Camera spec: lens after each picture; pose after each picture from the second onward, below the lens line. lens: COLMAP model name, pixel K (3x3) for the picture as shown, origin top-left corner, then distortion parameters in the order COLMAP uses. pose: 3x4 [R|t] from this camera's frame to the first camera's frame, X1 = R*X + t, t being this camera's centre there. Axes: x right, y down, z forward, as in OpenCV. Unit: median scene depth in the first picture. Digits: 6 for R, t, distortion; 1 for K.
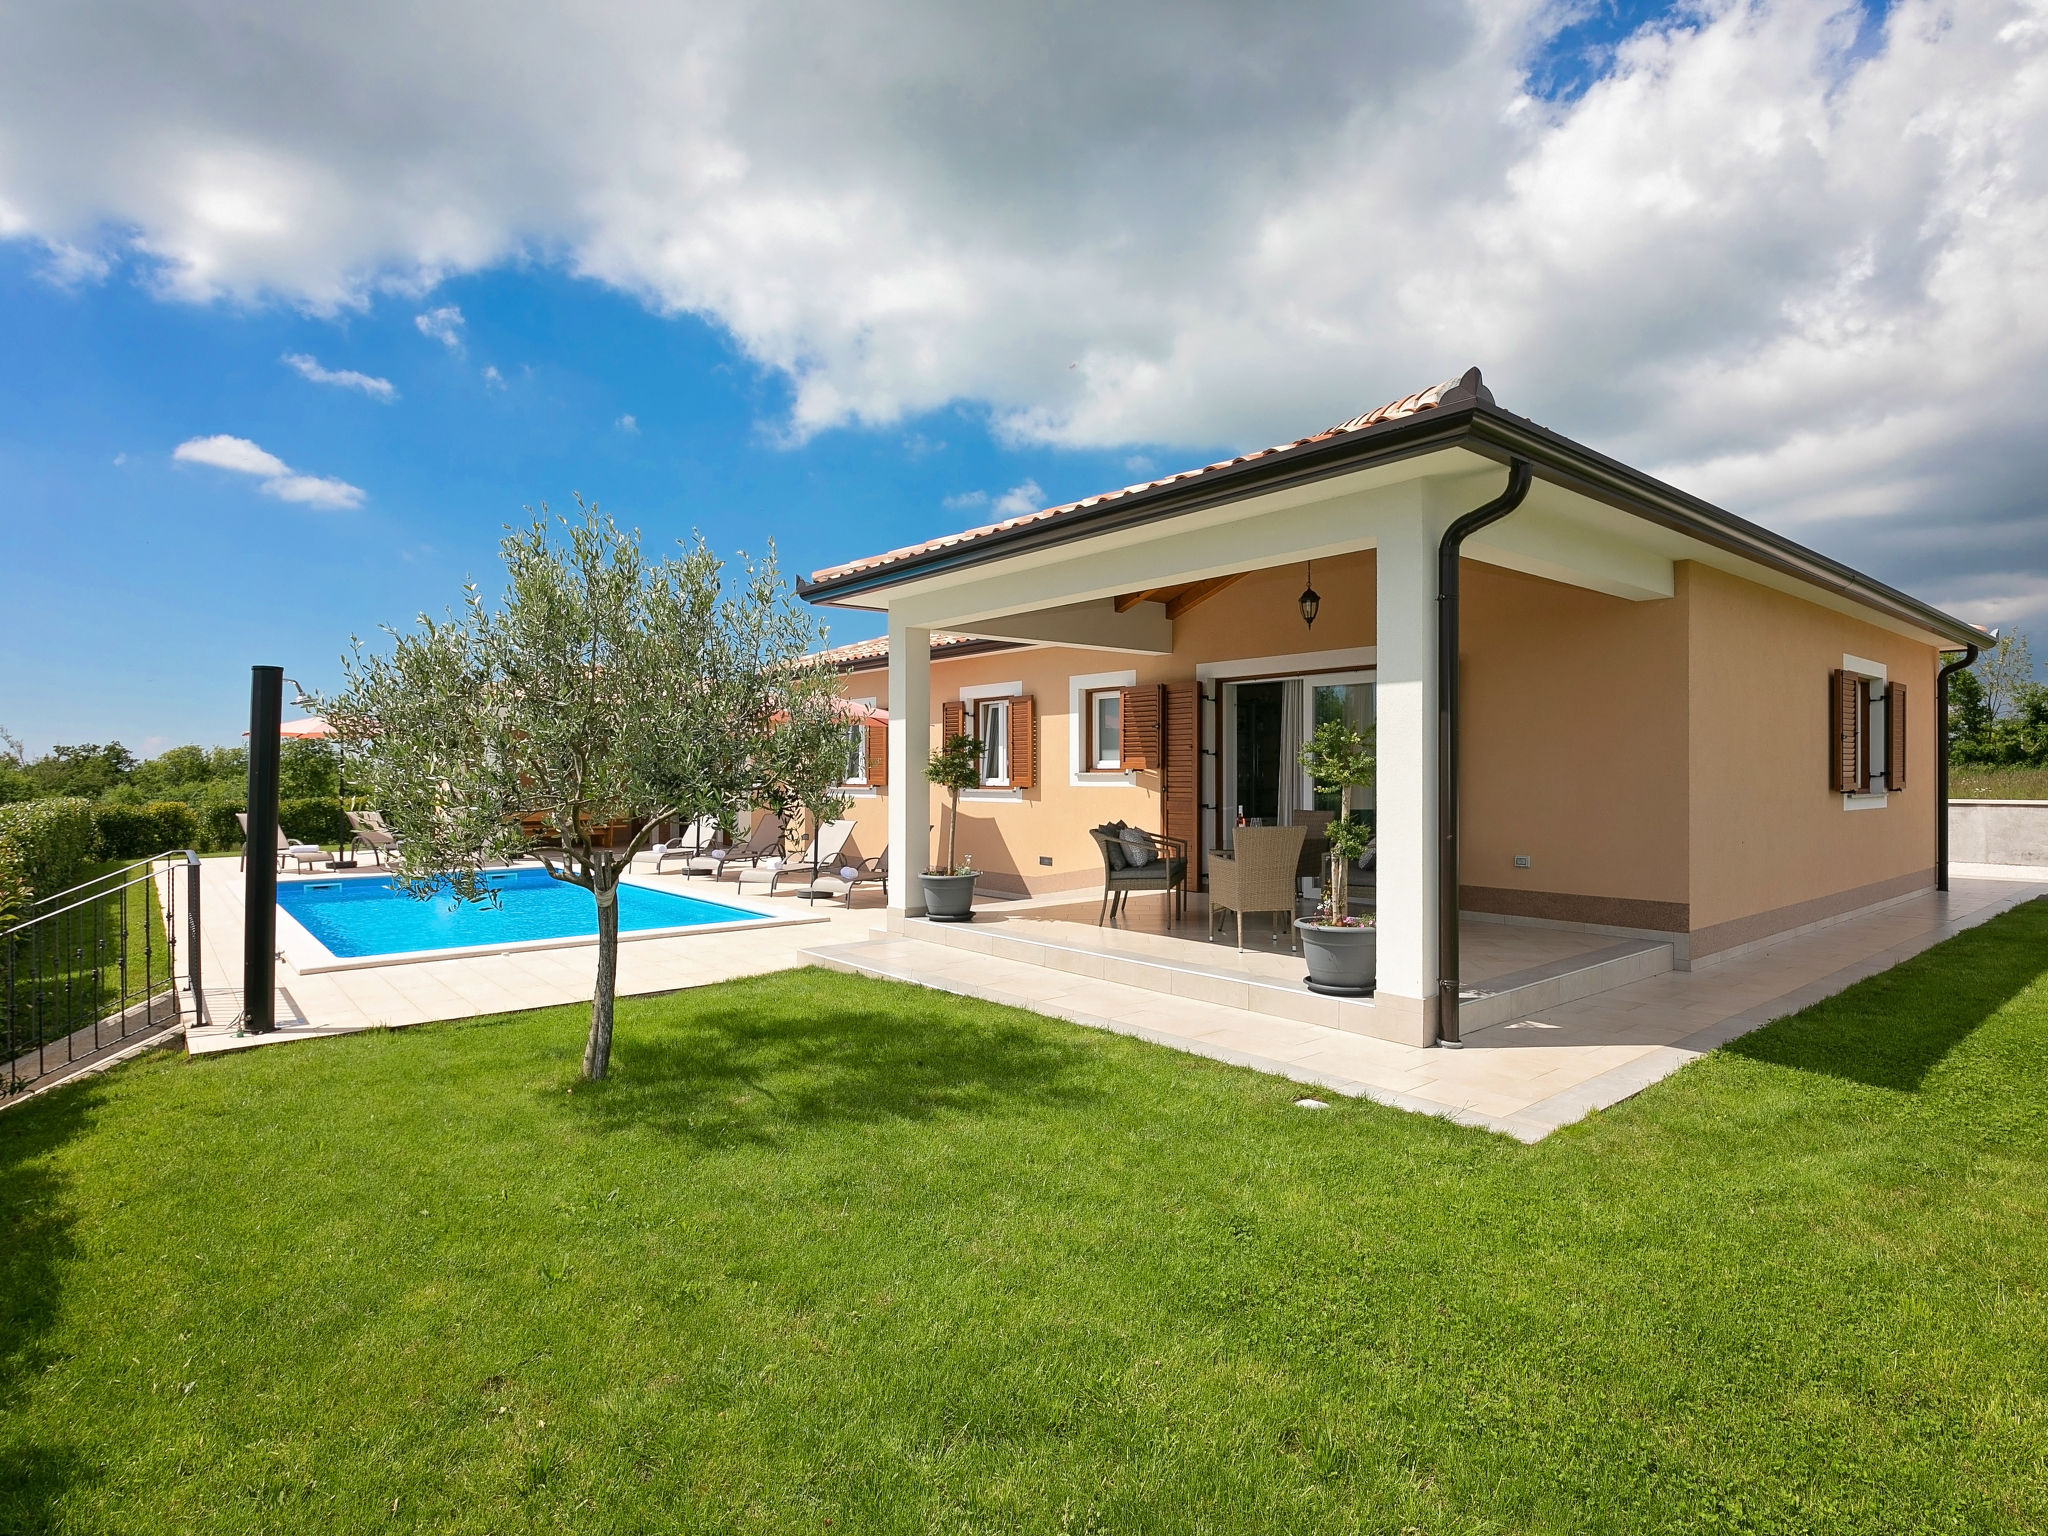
lens RADIAL K [[1053.6, 0, 1026.2], [0, 1053.6, 770.9], [0, 0, 1]] dist [0.000430, 0.000038]
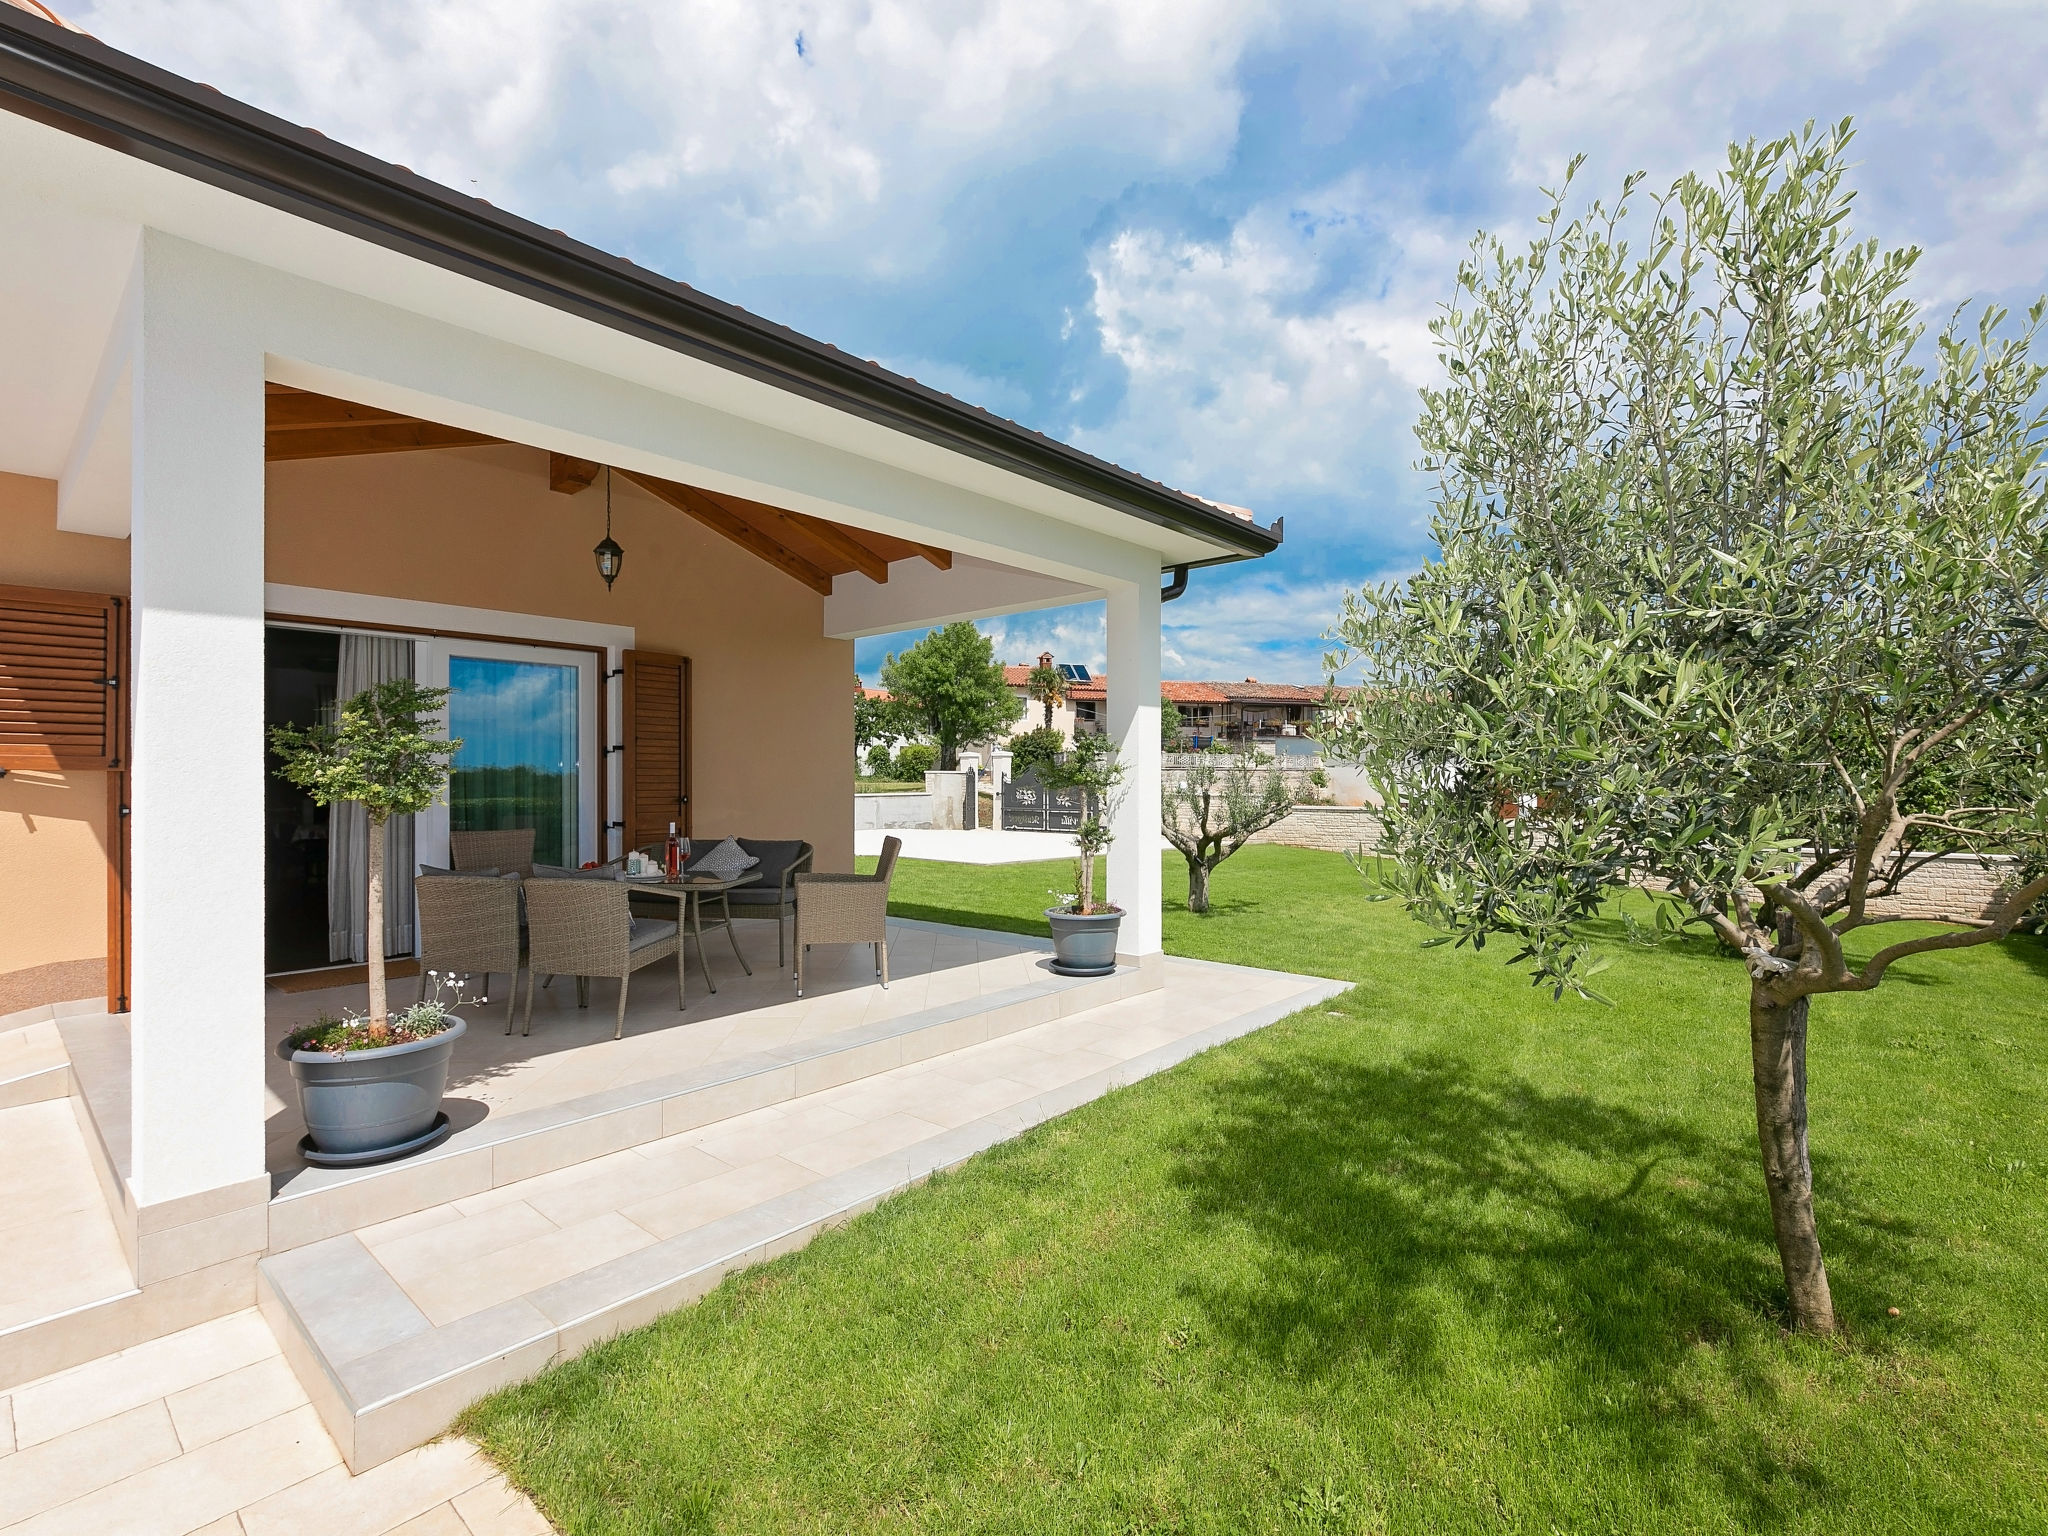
lens RADIAL K [[939.7, 0, 1025.2], [0, 939.7, 769.5], [0, 0, 1]] dist [-0.001552, -0.000253]
pose [[-0.152167, 0.002483, 0.988352, -0.810273], [-0.004783, 0.999983, -0.003249, -0.005803], [-0.988343, -0.005221, -0.152153, 1.427960]]
